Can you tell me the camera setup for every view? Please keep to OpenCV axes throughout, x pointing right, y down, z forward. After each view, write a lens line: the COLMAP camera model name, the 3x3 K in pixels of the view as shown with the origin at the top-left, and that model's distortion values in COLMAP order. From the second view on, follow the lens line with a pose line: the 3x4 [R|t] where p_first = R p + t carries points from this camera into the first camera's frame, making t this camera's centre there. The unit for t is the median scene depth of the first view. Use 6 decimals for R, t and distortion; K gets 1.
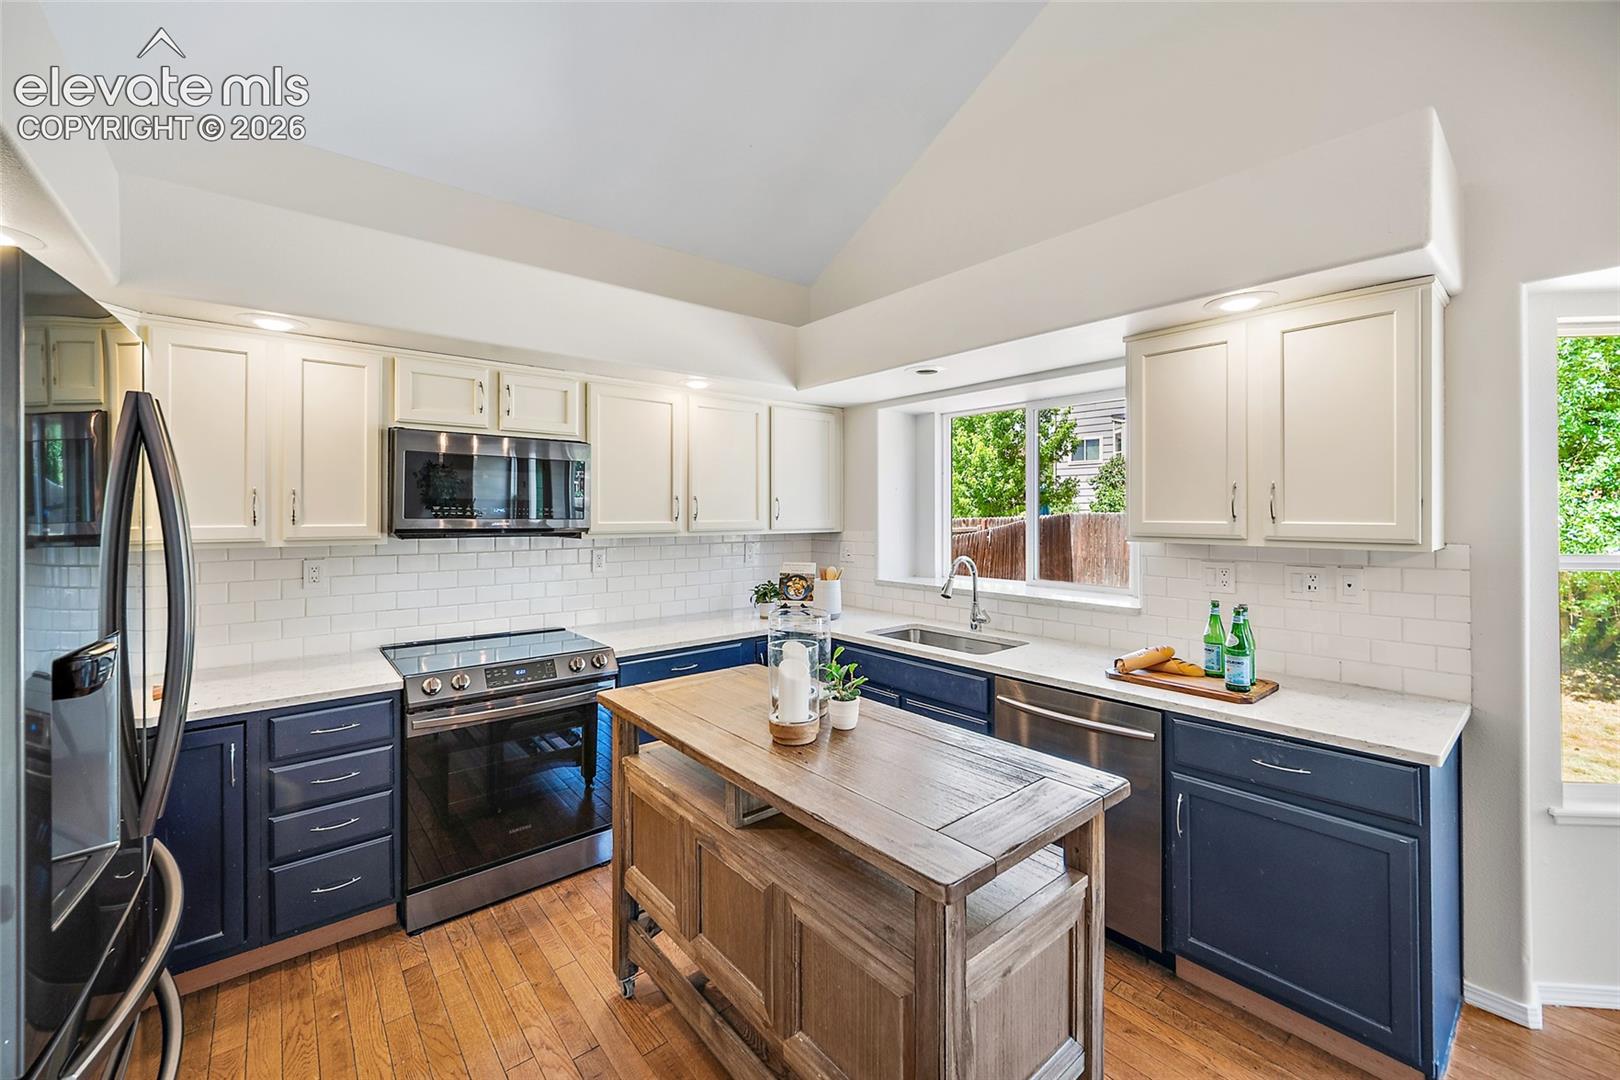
lens RADIAL K [[646.2, 0, 810.9], [0, 646.2, 511.8], [0, 0, 1]] dist [-0.001683, 0.000051]
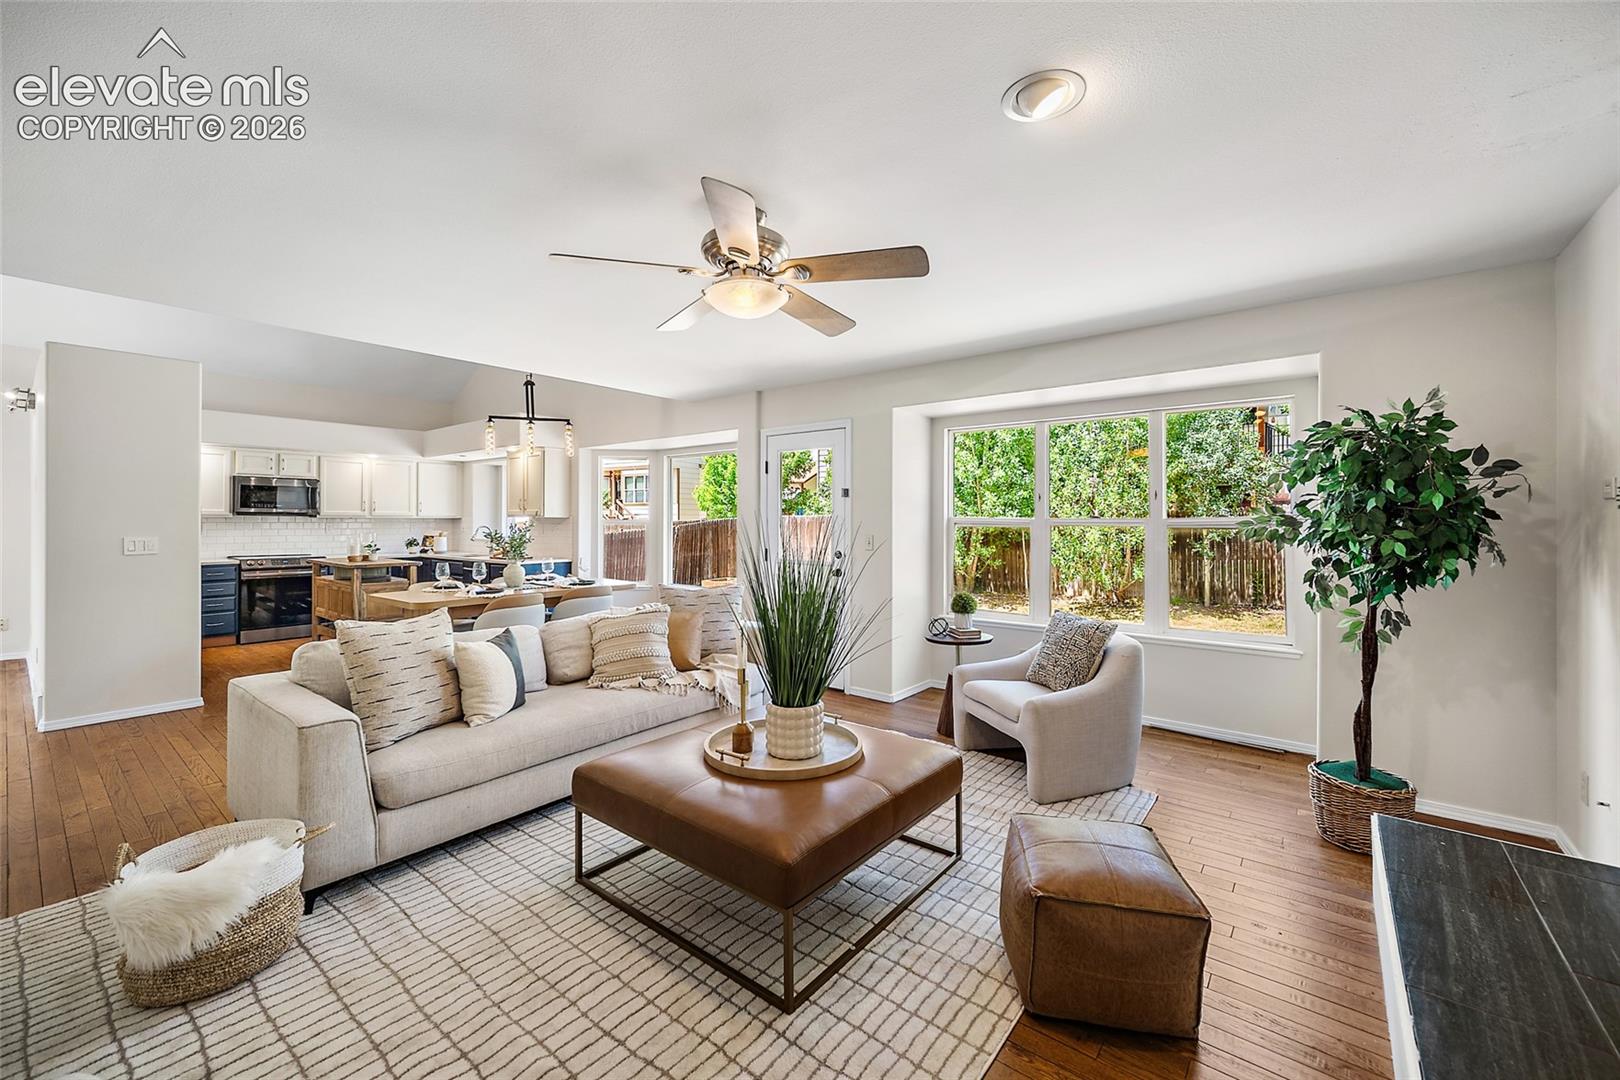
lens RADIAL K [[643.1, 0, 813.4], [0, 643.1, 518.5], [0, 0, 1]] dist [-0.000199, -0.000205]
pose [[0.978335, 0.005649, 0.206952, 1.183494], [-0.005604, 0.999984, -0.000807, 0.041881], [-0.206953, -0.000370, 0.978351, -2.156175]]
